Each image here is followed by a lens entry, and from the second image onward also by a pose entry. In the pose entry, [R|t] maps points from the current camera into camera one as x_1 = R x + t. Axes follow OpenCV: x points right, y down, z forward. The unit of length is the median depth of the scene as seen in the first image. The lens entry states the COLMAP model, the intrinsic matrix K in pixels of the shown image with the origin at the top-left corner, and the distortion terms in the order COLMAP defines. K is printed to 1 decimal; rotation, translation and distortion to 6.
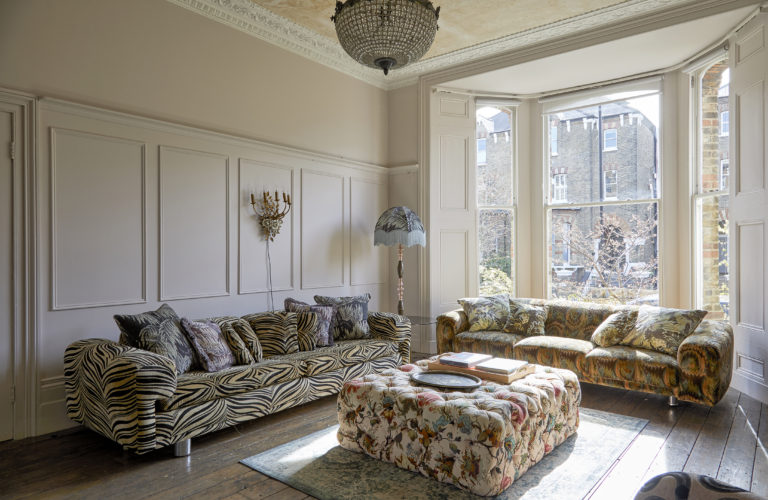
lens RADIAL K [[497.8, 0, 387.0], [0, 497.8, 242.0], [0, 0, 1]] dist [0.006090, -0.002442]
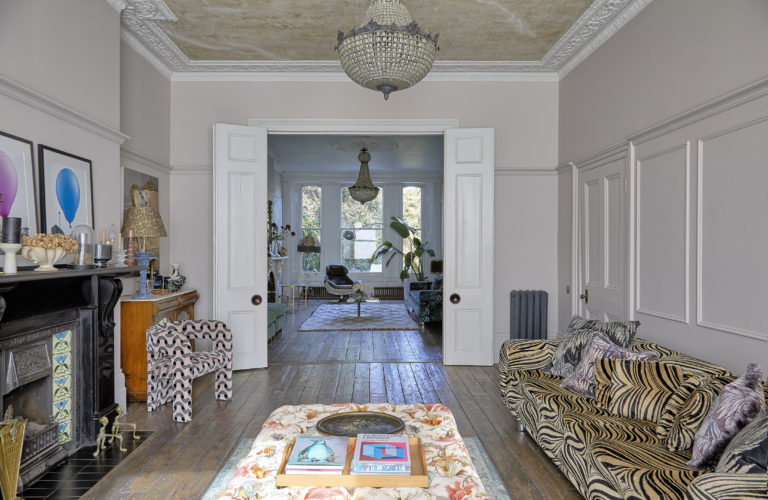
lens RADIAL K [[497.8, 0, 387.0], [0, 497.8, 242.0], [0, 0, 1]] dist [0.006090, -0.002442]
pose [[-0.758136, -0.004374, -0.652082, 0.574449], [0.016381, 0.999534, -0.025750, -0.009969], [0.651891, -0.030204, -0.757711, 1.527797]]
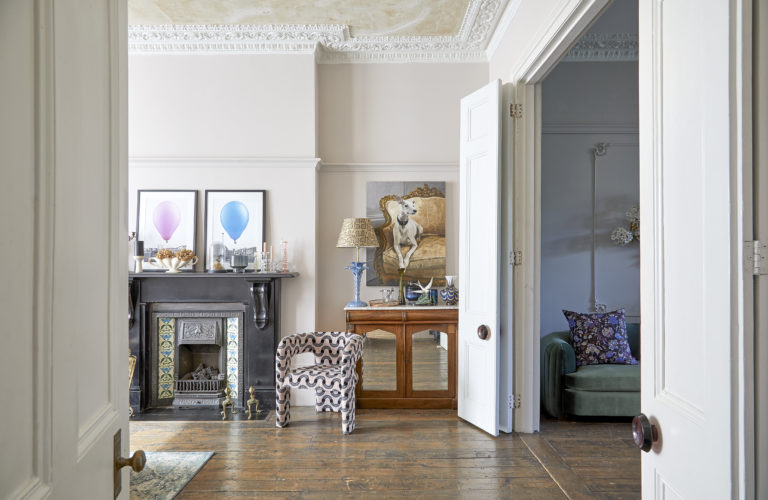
lens RADIAL K [[507.5, 0, 384.9], [0, 507.5, 253.9], [0, 0, 1]] dist [0.011895, 0.001633]
pose [[-0.612196, 0.011934, 0.790616, -0.934591], [-0.014350, 0.999554, -0.026200, -0.014432], [-0.790576, -0.027385, -0.611751, 0.900210]]
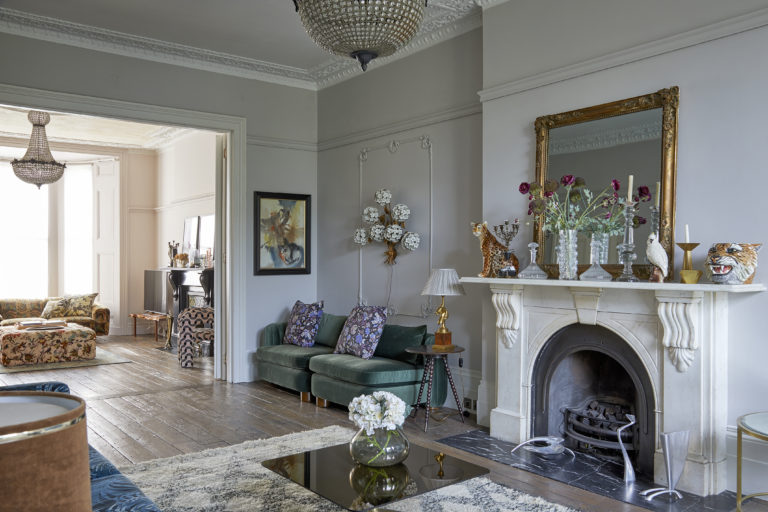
lens RADIAL K [[651.8, 0, 387.2], [0, 651.8, 273.8], [0, 0, 1]] dist [-0.053123, 0.088086]
pose [[0.233288, -0.016826, 0.972262, -2.074258], [-0.018740, 0.999587, 0.021795, -0.043403], [-0.972227, -0.023304, 0.232877, -0.997158]]
